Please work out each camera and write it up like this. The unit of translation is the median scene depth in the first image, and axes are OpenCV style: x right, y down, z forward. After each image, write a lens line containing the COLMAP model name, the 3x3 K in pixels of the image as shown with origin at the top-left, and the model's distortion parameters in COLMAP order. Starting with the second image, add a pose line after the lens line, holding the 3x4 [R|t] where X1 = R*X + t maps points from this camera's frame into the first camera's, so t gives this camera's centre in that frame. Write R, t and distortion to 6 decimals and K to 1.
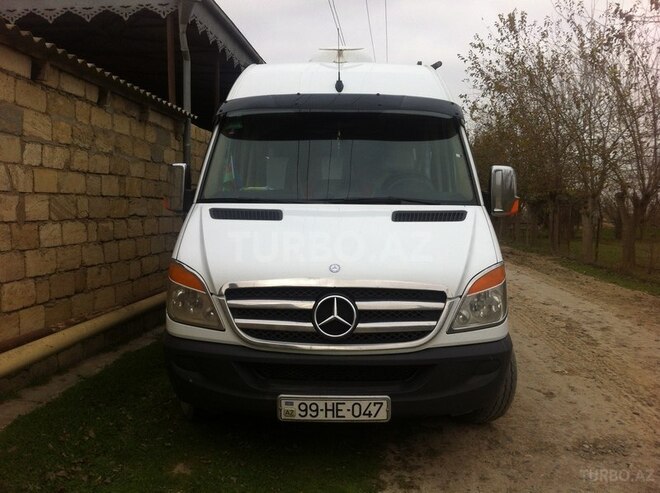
lens RADIAL K [[609.9, 0, 330.0], [0, 609.9, 246.5], [0, 0, 1]] dist [0.120167, -0.368624]
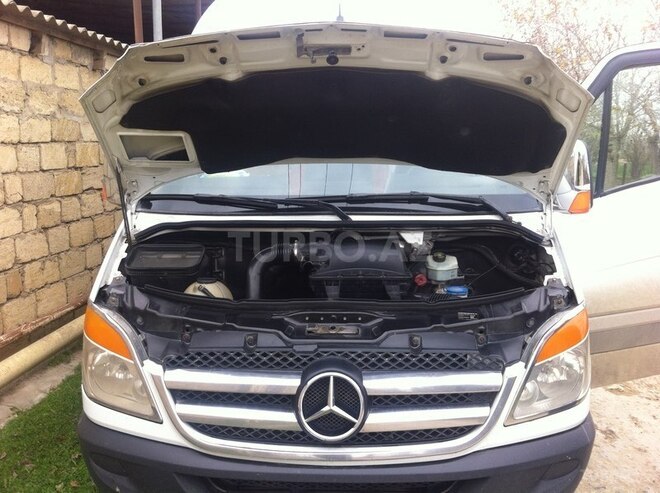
lens RADIAL K [[626.7, 0, 329.3], [0, 626.7, 255.1], [0, 0, 1]] dist [-0.061147, 0.000314]
pose [[0.999928, -0.001703, -0.011872, 0.012086], [0.003044, 0.993489, 0.113889, -0.097971], [0.011601, -0.113917, 0.993423, 0.313742]]
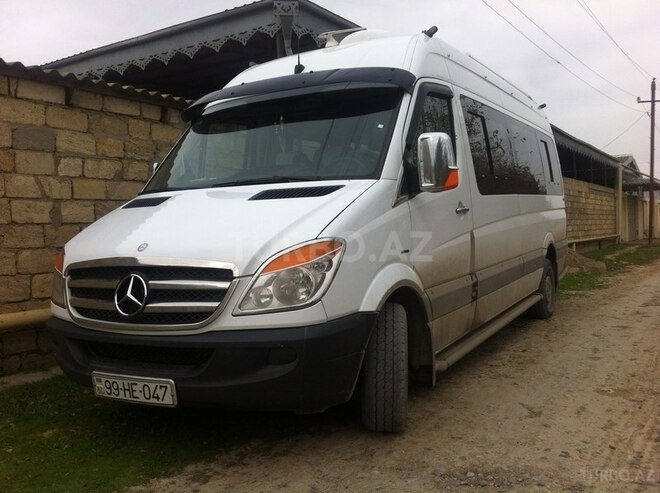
lens RADIAL K [[608.8, 0, 344.9], [0, 608.8, 246.8], [0, 0, 1]] dist [0.110021, -0.402442]
pose [[0.891326, -0.026330, -0.452599, 0.645963], [0.013204, 0.999396, -0.032138, 0.061074], [0.453172, 0.022669, 0.891135, 0.230571]]
